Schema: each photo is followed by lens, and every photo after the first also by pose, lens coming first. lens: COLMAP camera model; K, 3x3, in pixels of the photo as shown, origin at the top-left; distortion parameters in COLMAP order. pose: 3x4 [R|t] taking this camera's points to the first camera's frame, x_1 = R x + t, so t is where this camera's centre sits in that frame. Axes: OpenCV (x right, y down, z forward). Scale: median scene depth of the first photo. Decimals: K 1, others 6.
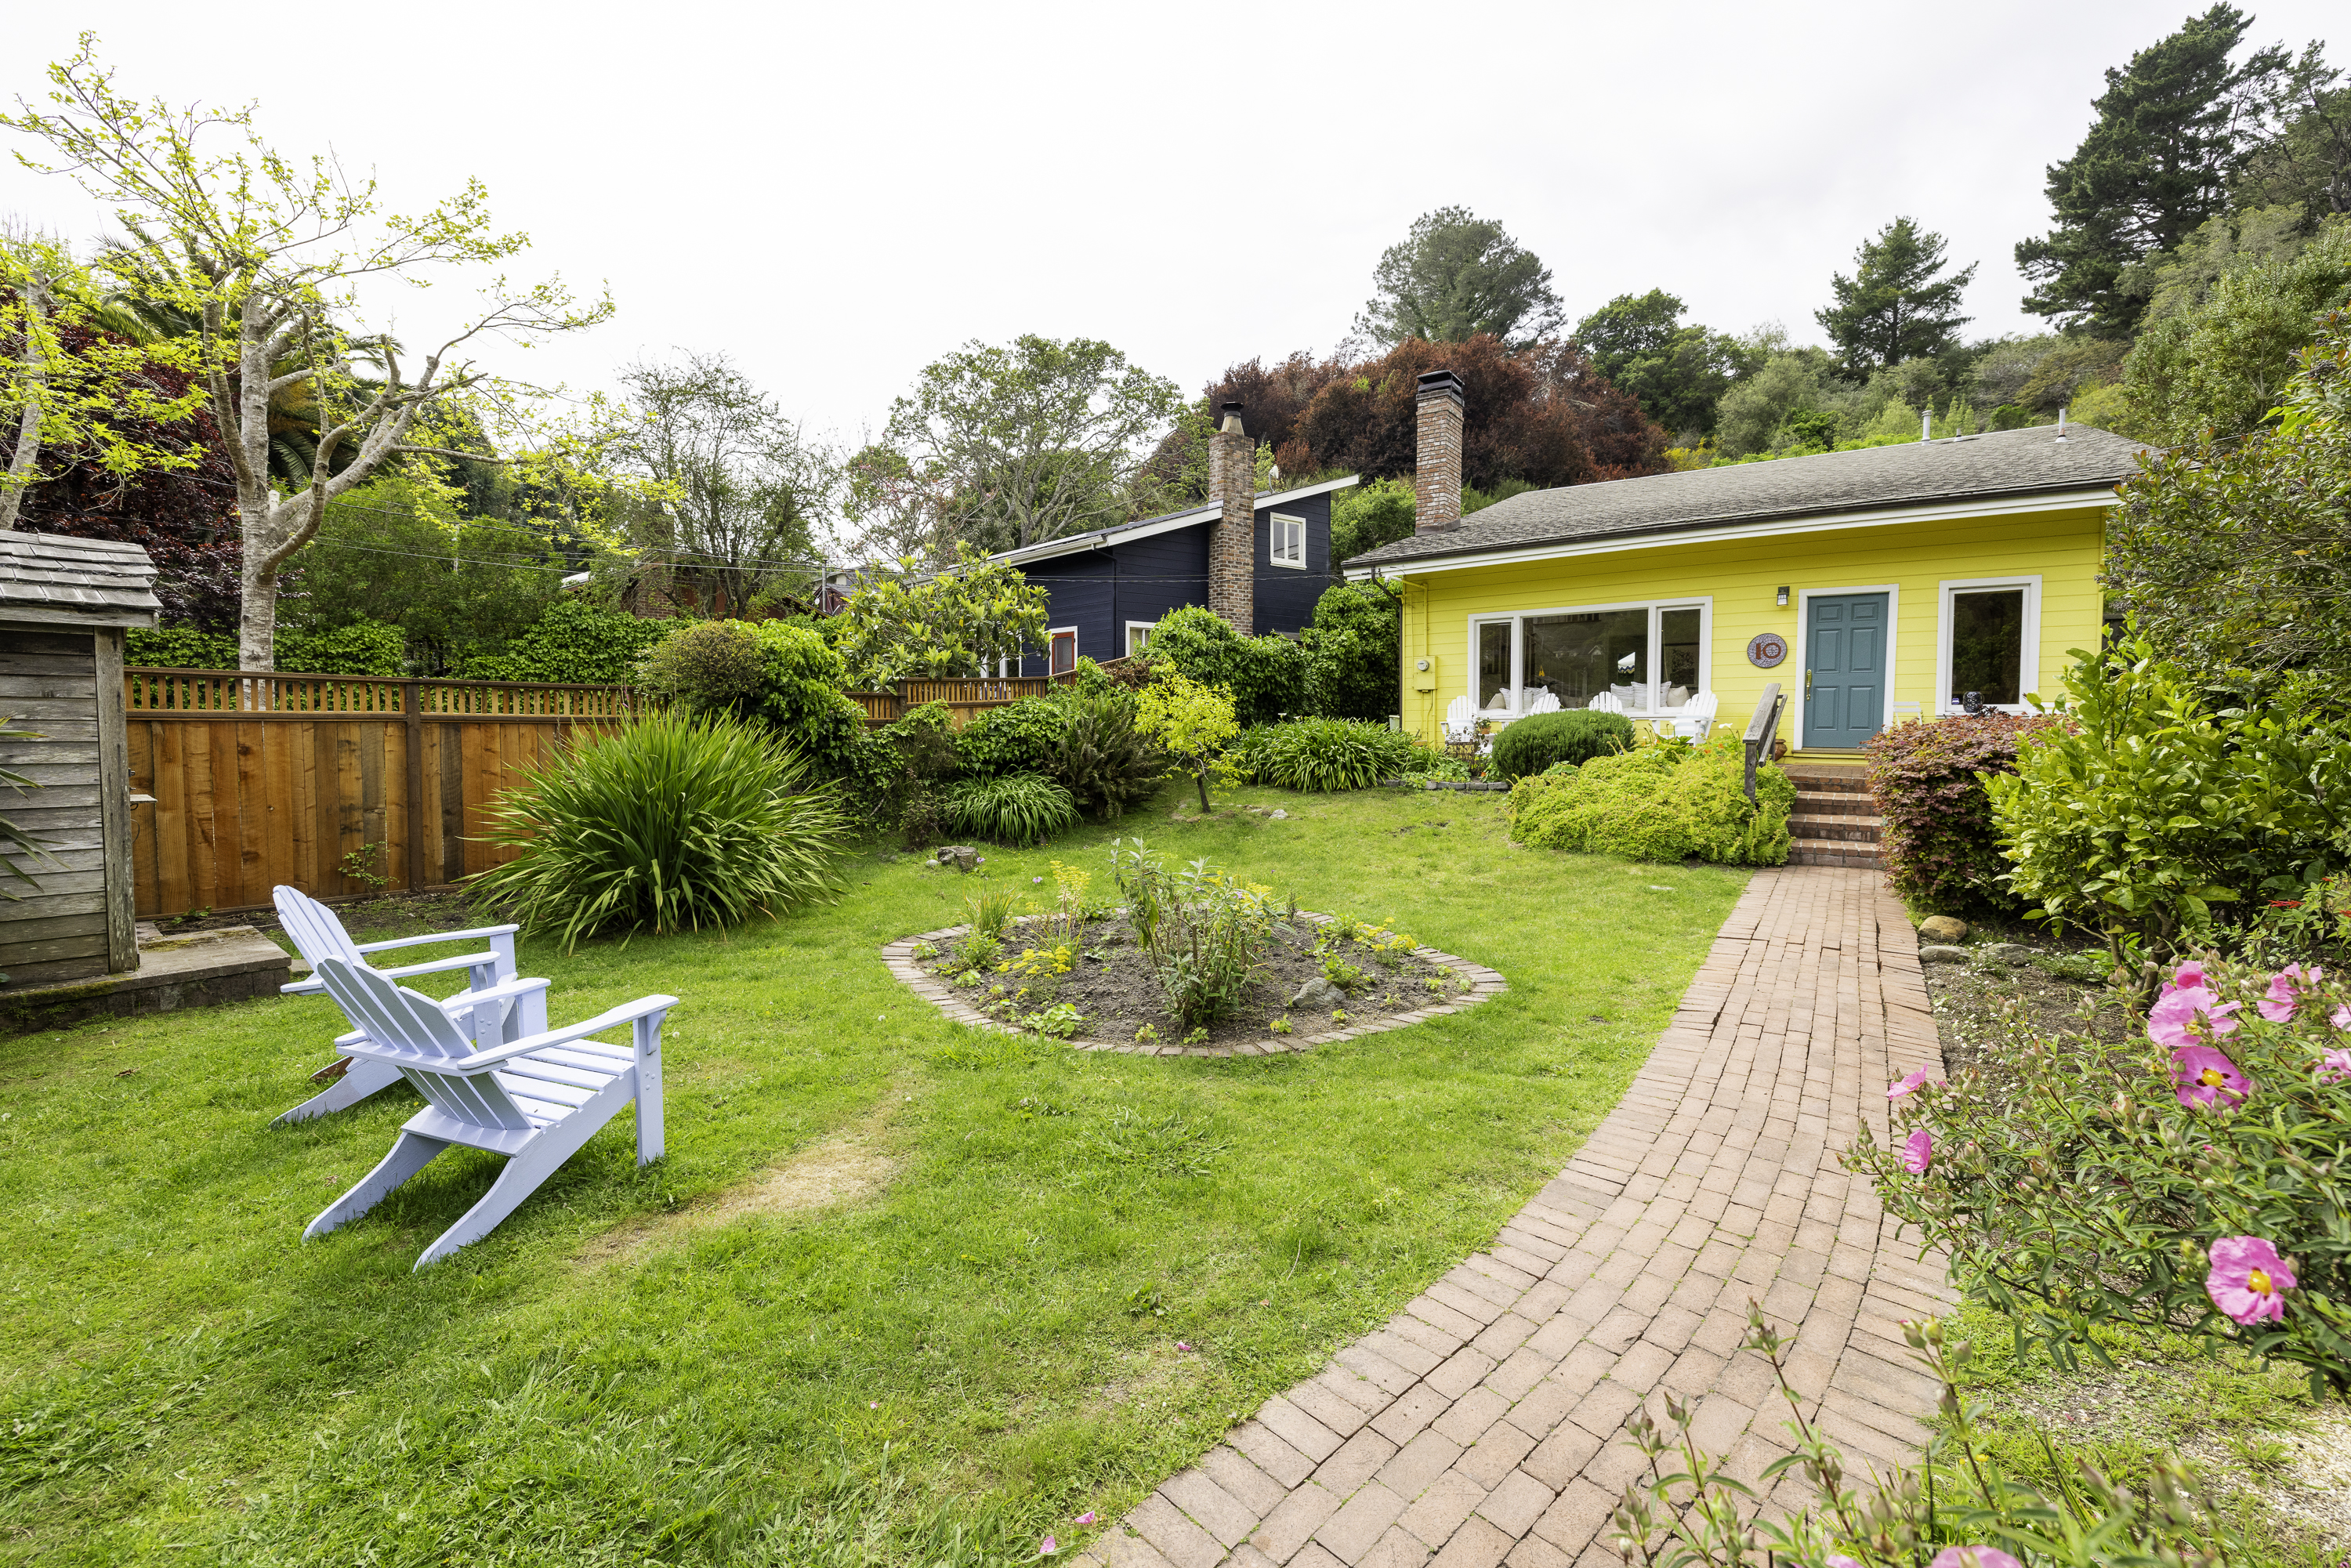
lens RADIAL K [[981.9, 0, 1178.3], [0, 981.9, 778.1], [0, 0, 1]] dist [0.002146, 0.000409]
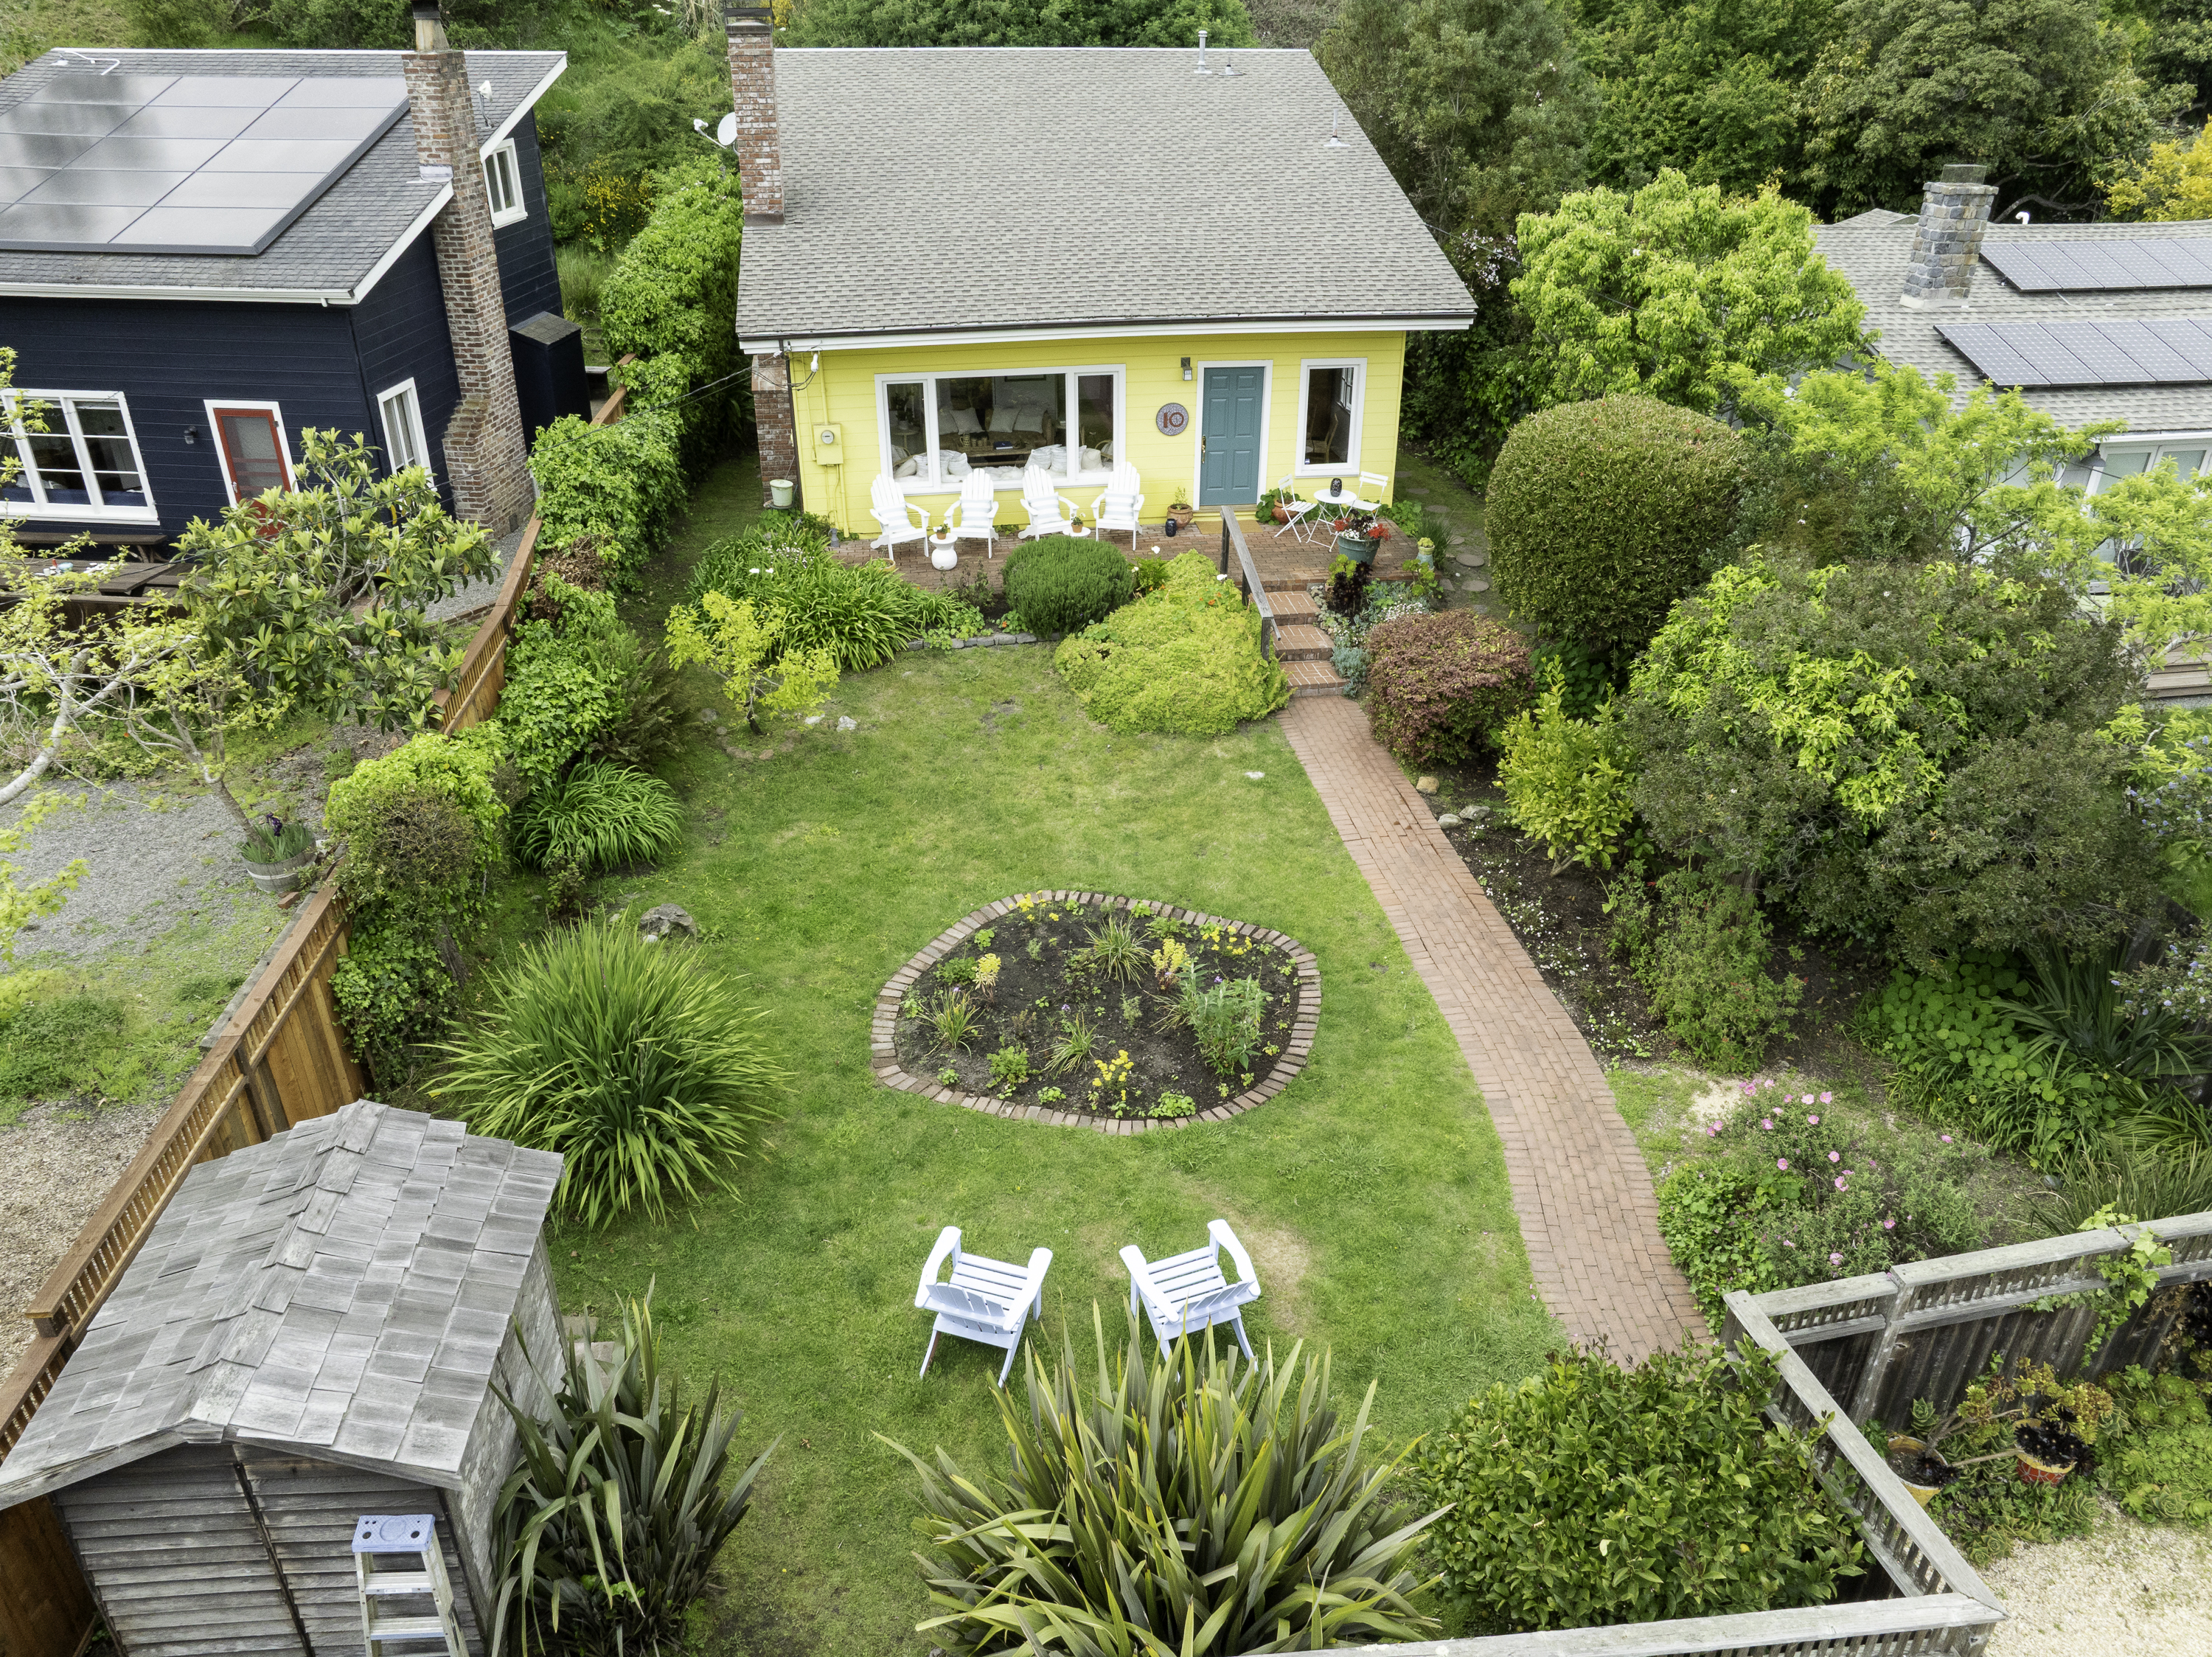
lens RADIAL K [[1559.7, 0, 1103.9], [0, 1559.7, 830.9], [0, 0, 1]] dist [-0.036255, 0.004438]
pose [[0.717448, -0.340052, 0.607975, -0.491102], [0.035524, 0.889484, 0.455584, -0.401595], [-0.695706, -0.305260, 0.650238, -0.127908]]
